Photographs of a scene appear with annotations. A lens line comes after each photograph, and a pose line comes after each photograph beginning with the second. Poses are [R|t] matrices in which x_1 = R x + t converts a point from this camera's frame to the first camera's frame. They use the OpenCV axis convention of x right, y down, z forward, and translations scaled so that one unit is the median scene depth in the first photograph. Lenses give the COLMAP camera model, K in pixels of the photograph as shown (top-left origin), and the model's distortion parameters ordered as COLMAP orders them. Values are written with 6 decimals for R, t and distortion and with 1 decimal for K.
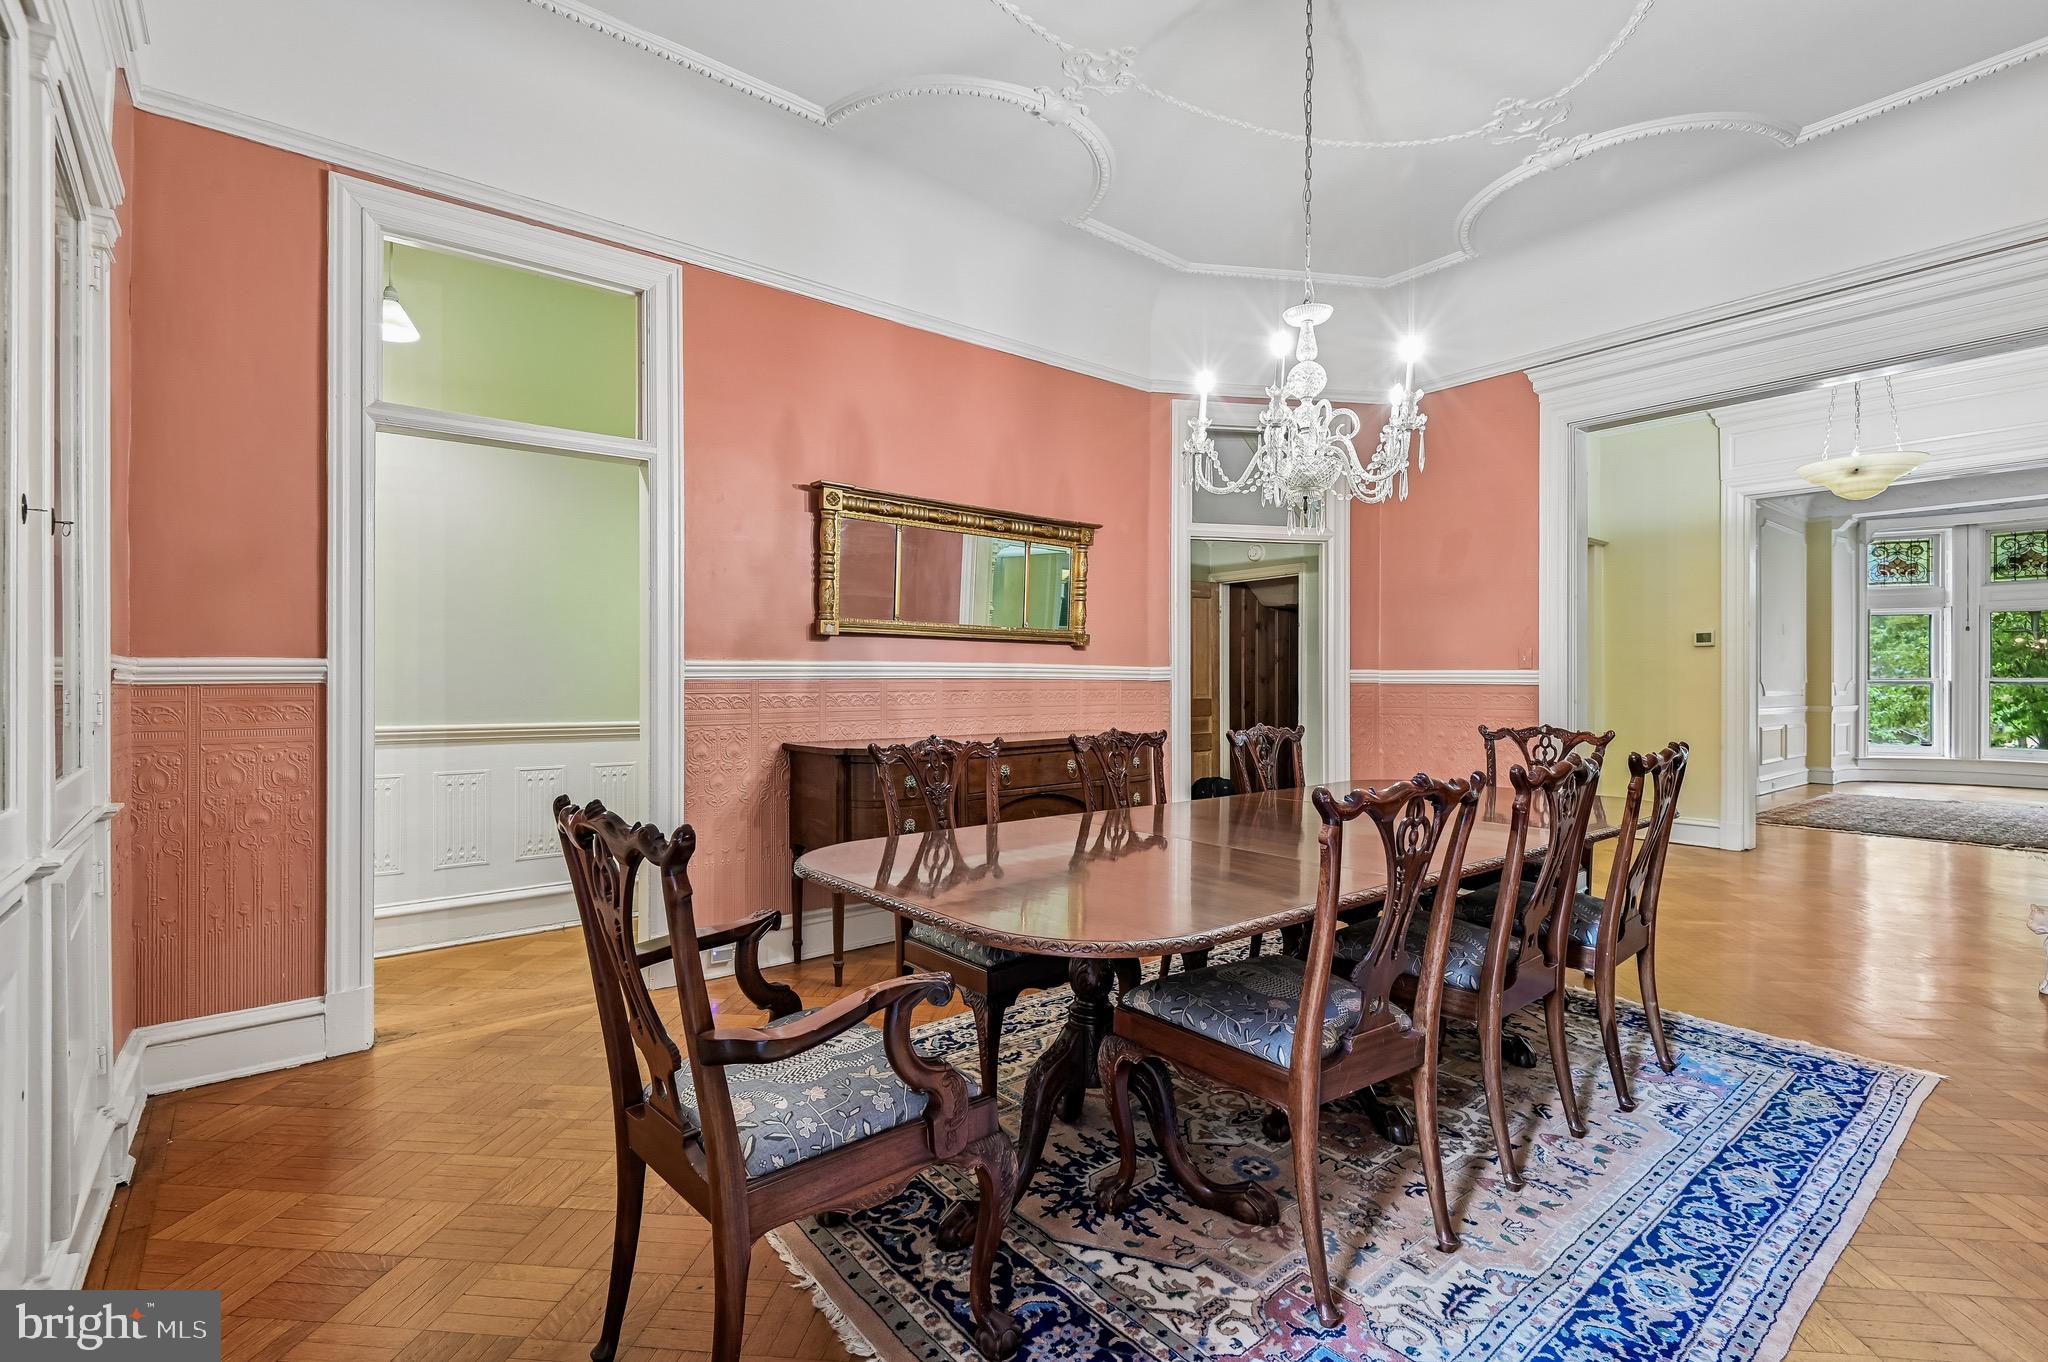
lens RADIAL K [[933.4, 0, 1019.7], [0, 933.4, 681.1], [0, 0, 1]] dist [0.000485, -0.000445]
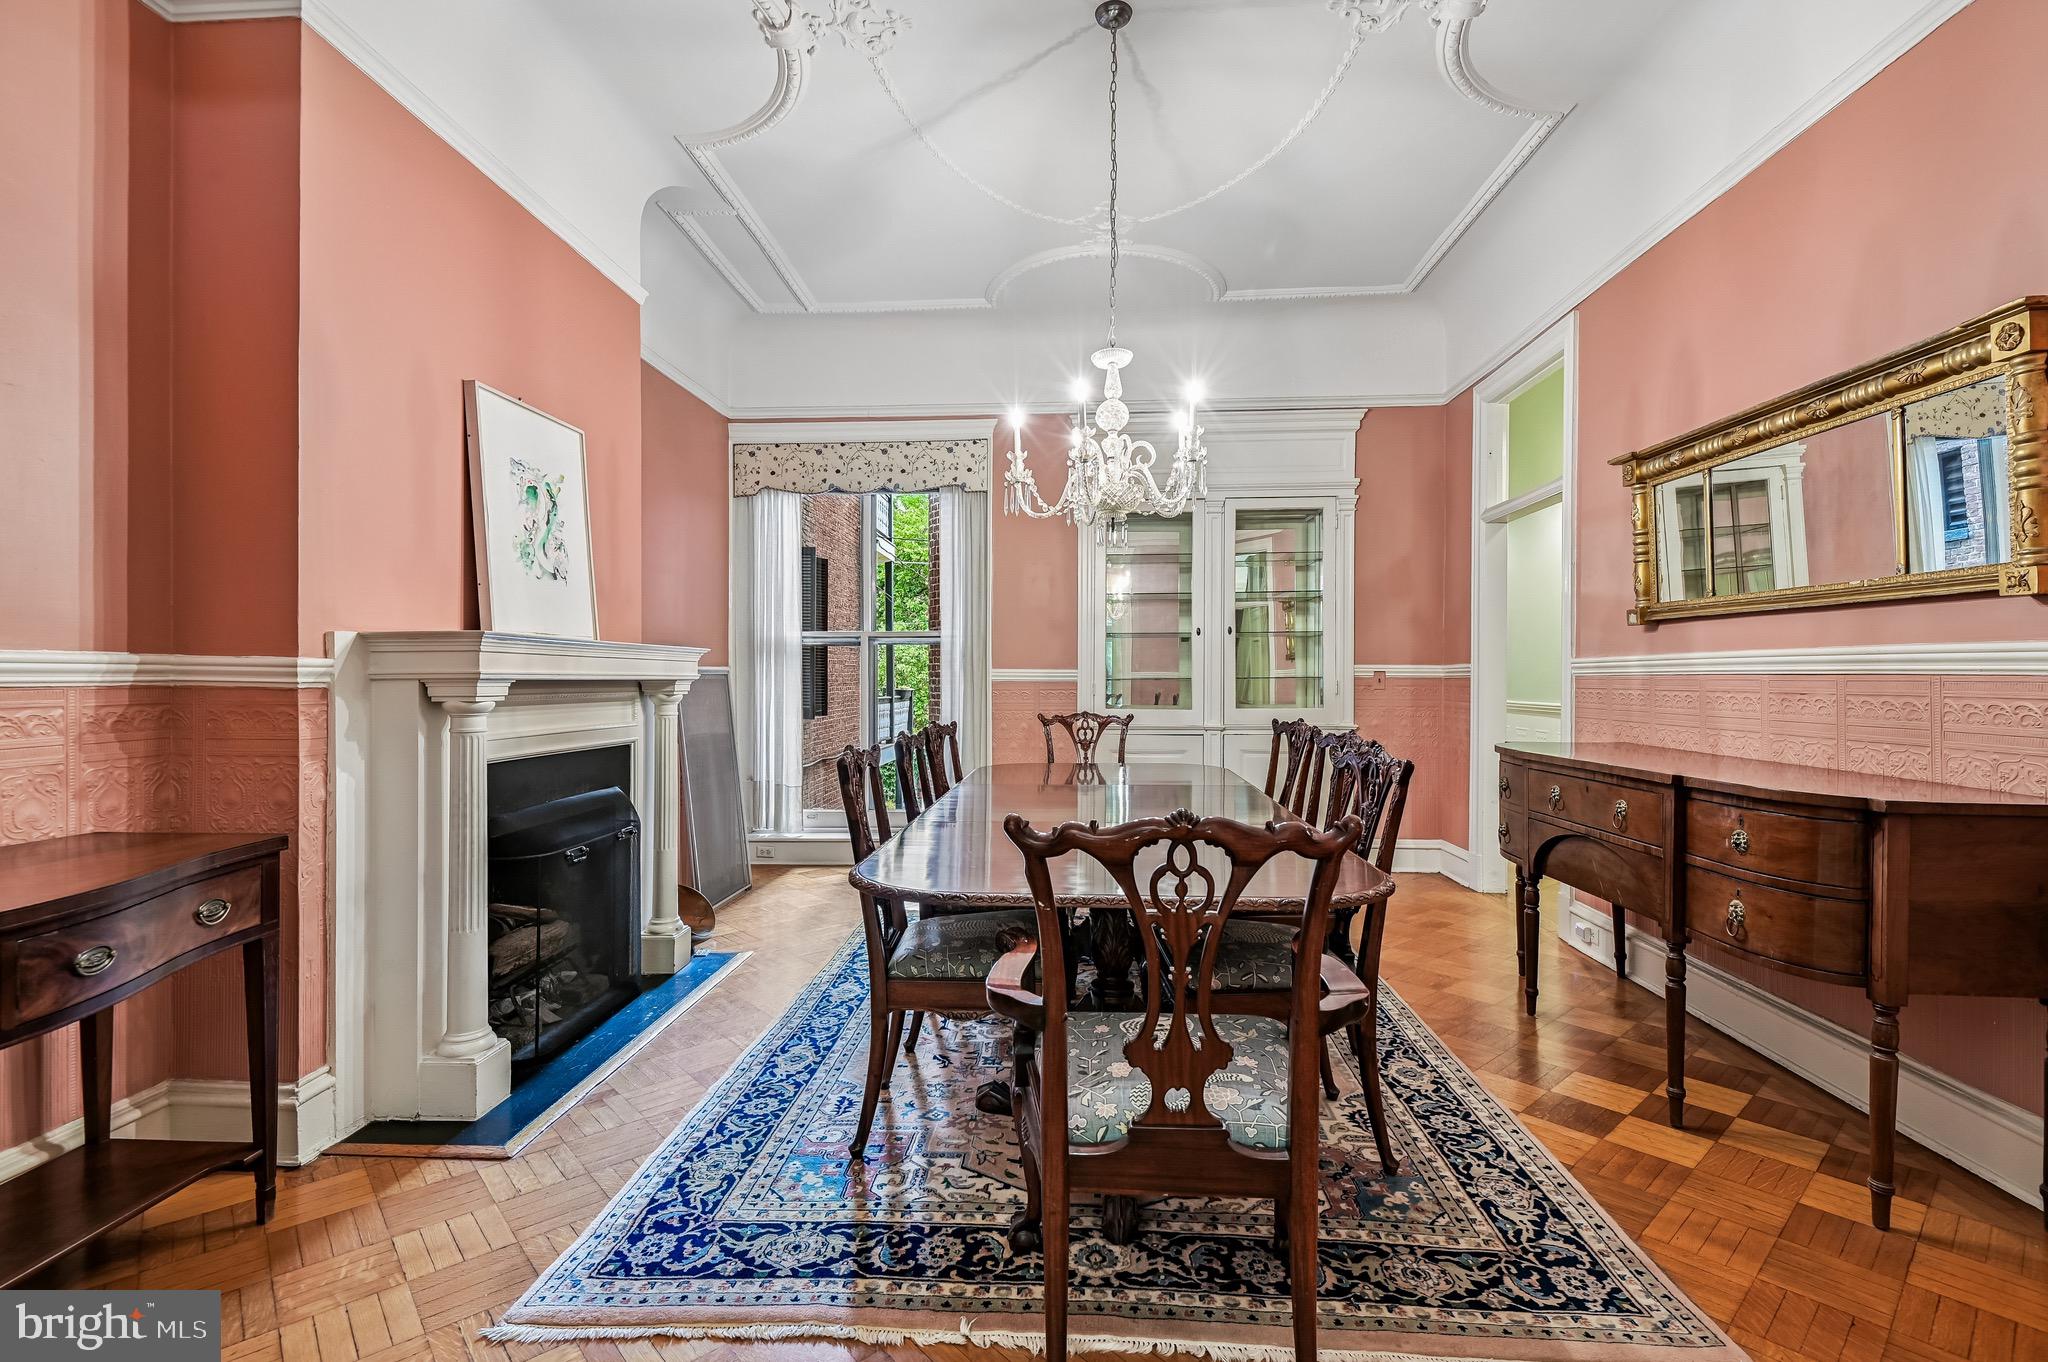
lens RADIAL K [[945.6, 0, 1033.4], [0, 945.6, 673.8], [0, 0, 1]] dist [0.052992, -0.035273]
pose [[-0.671416, -0.003138, -0.741074, 1.114226], [0.000728, 0.999988, -0.004894, -0.000178], [0.741081, -0.003826, -0.671405, 1.543062]]
